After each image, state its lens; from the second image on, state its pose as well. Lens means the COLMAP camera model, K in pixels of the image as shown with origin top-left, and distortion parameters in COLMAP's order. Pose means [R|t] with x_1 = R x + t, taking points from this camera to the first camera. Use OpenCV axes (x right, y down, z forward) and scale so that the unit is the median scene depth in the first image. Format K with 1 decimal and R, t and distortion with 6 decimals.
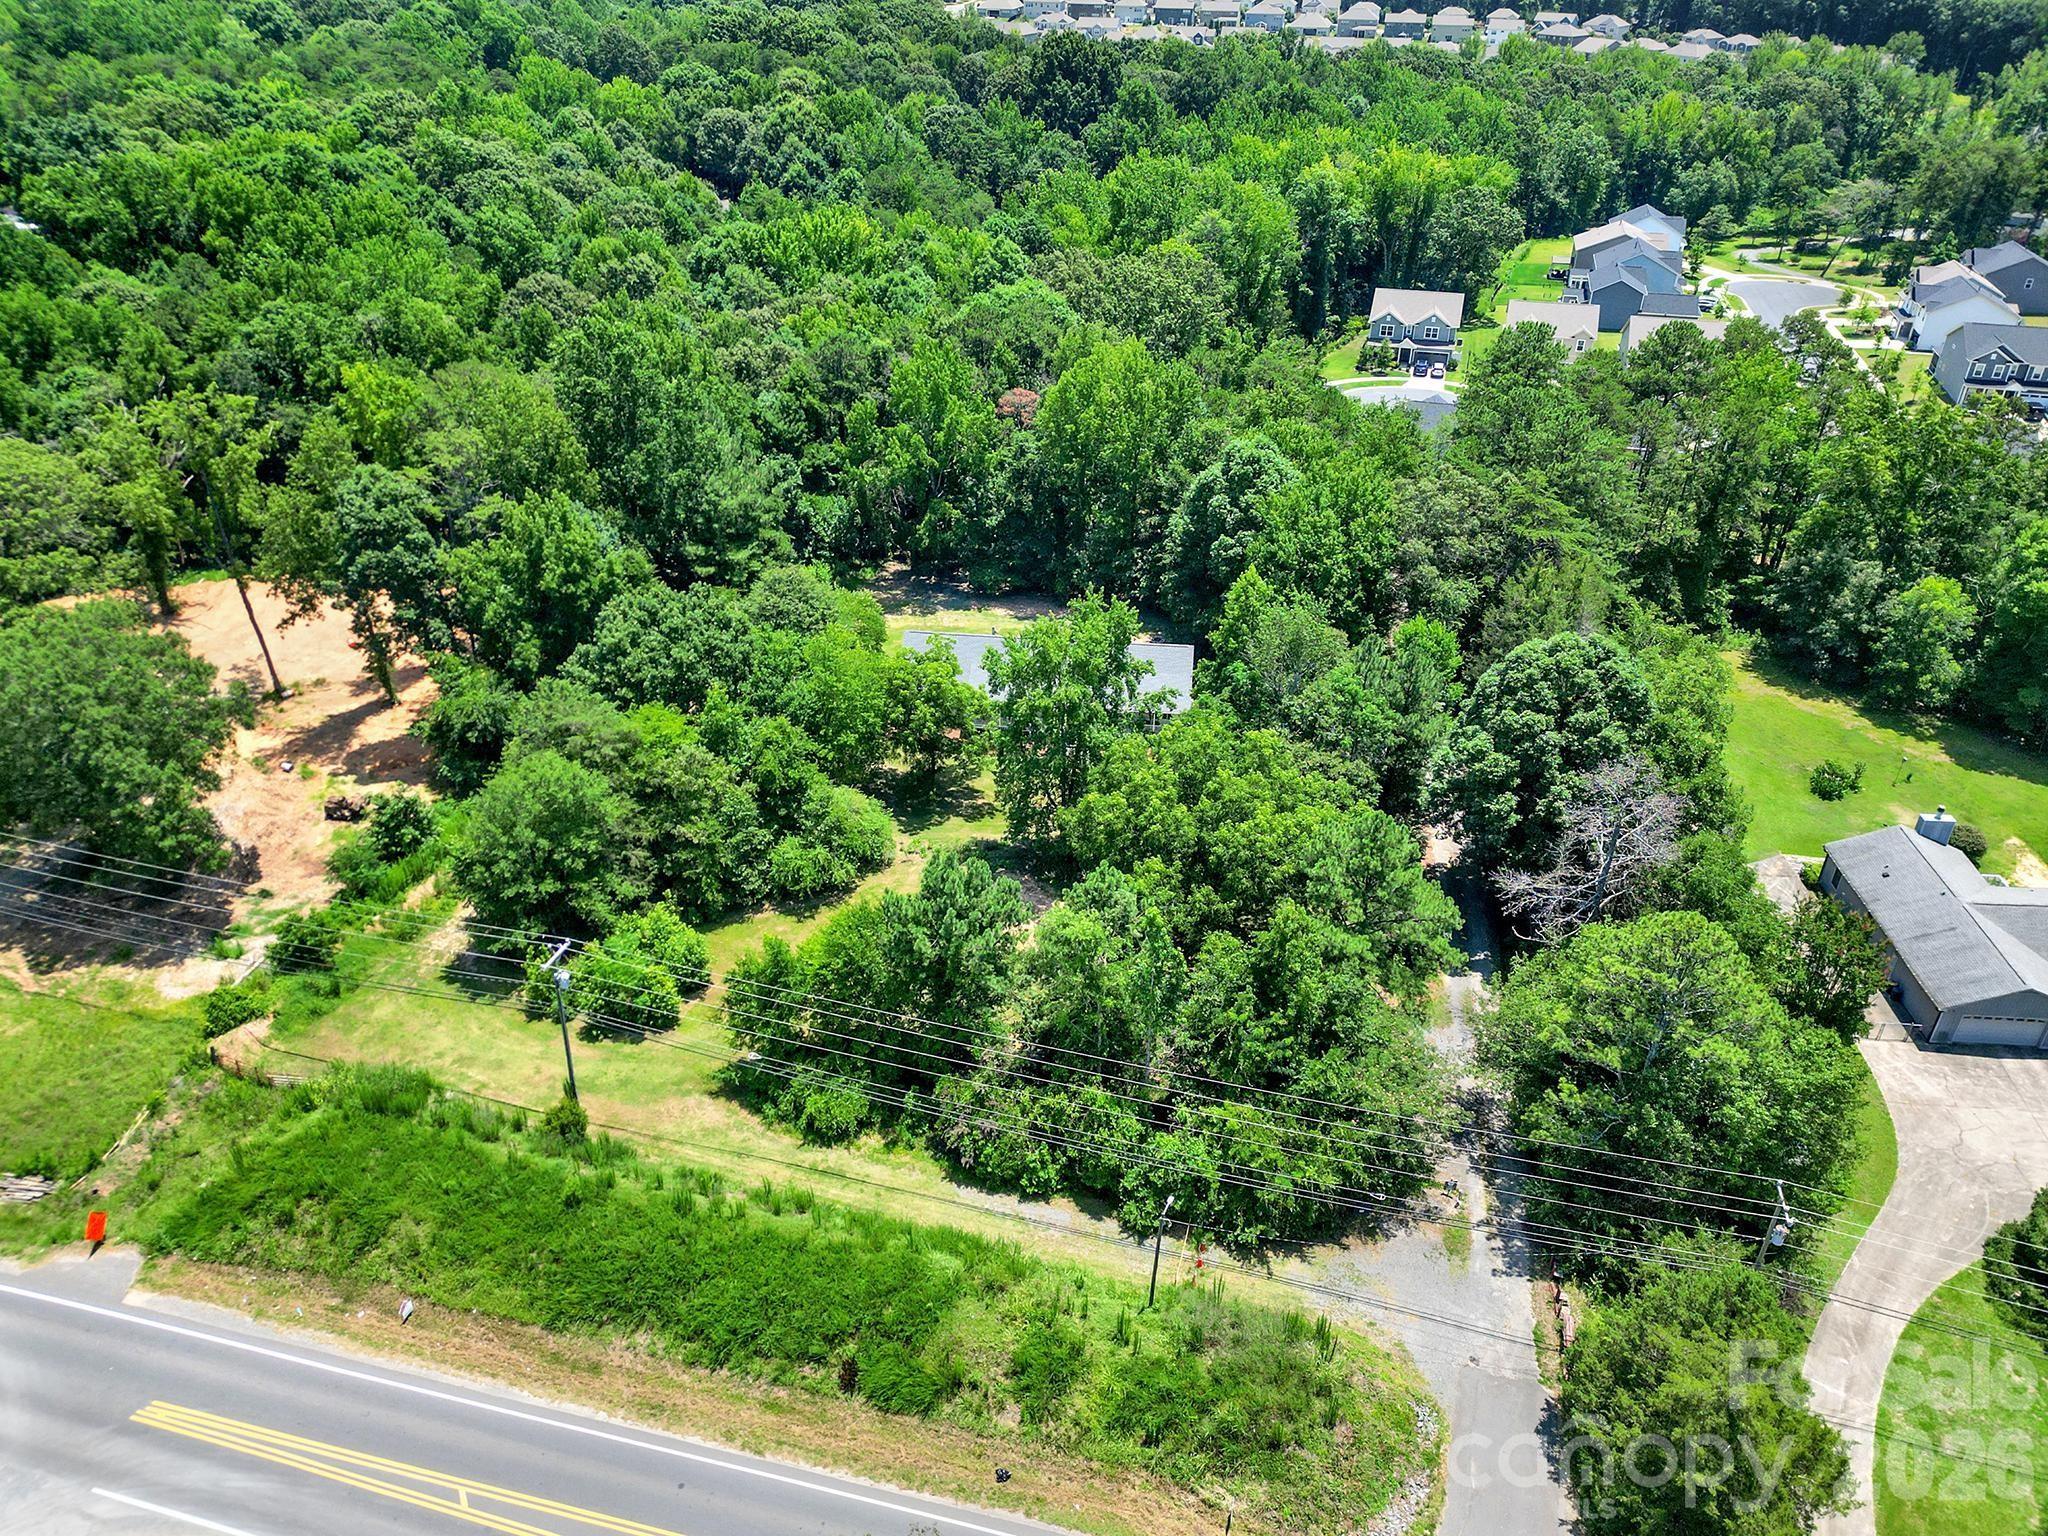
lens RADIAL K [[1419.8, 0, 1014.9], [0, 1419.8, 766.1], [0, 0, 1]] dist [0.077744, -0.073140]
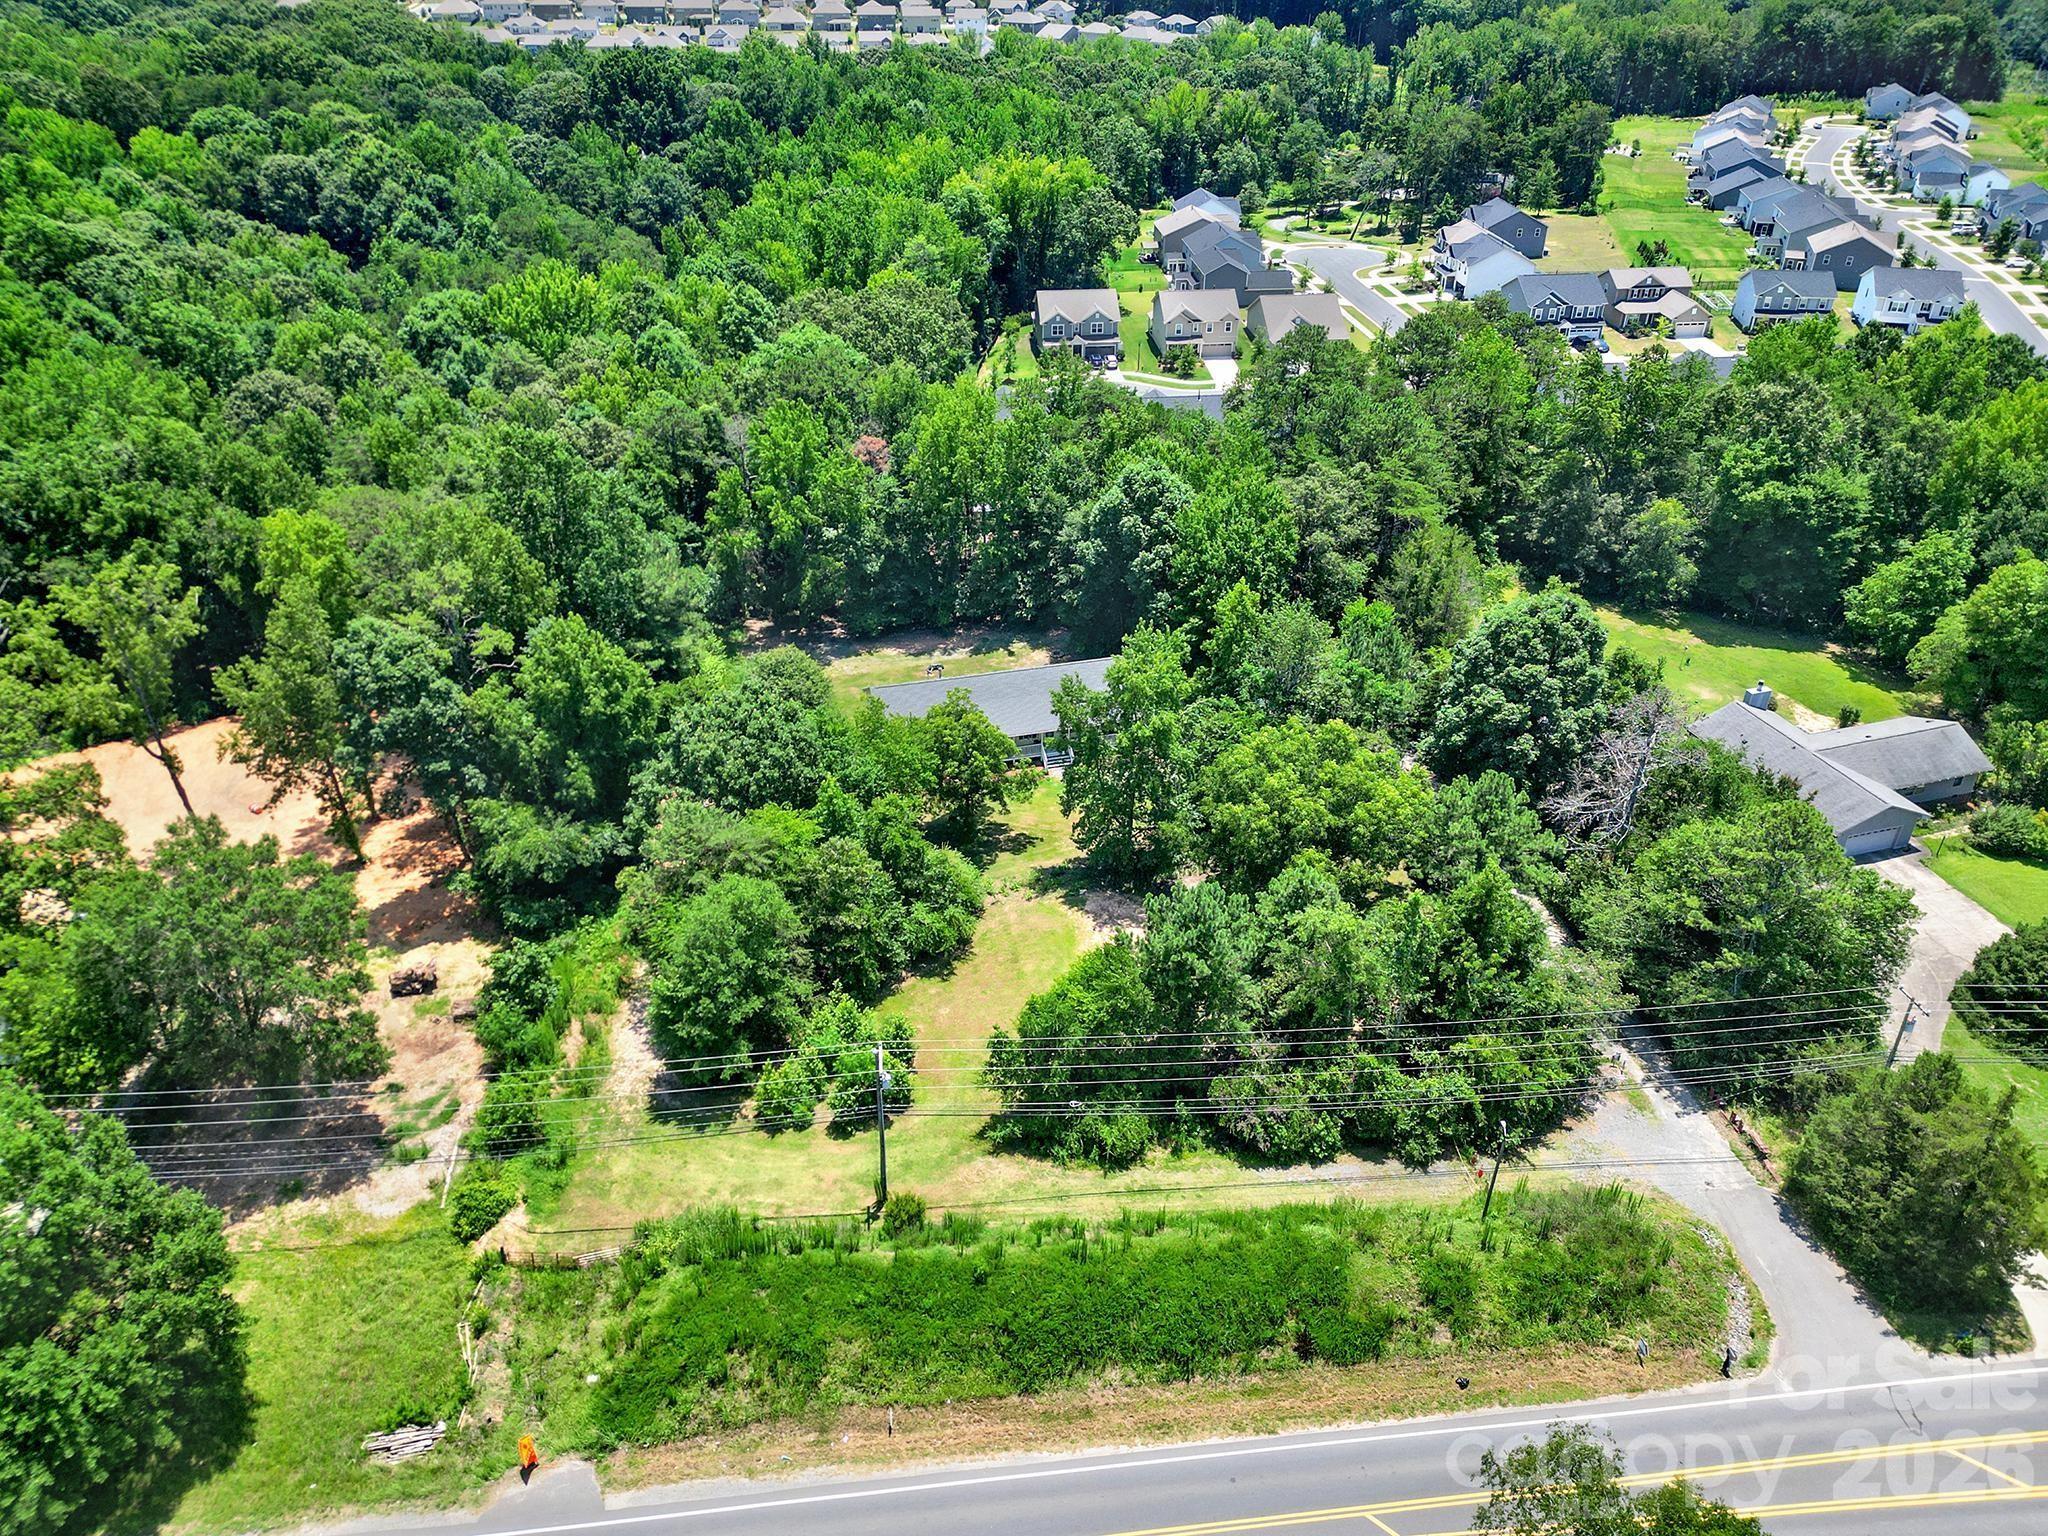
lens RADIAL K [[1419.8, 0, 1014.9], [0, 1419.8, 766.1], [0, 0, 1]] dist [0.077744, -0.073140]
pose [[0.935702, -0.194799, 0.294135, -0.417970], [0.191935, 0.980638, 0.038869, -0.084476], [-0.296011, 0.020085, 0.954973, -0.023733]]
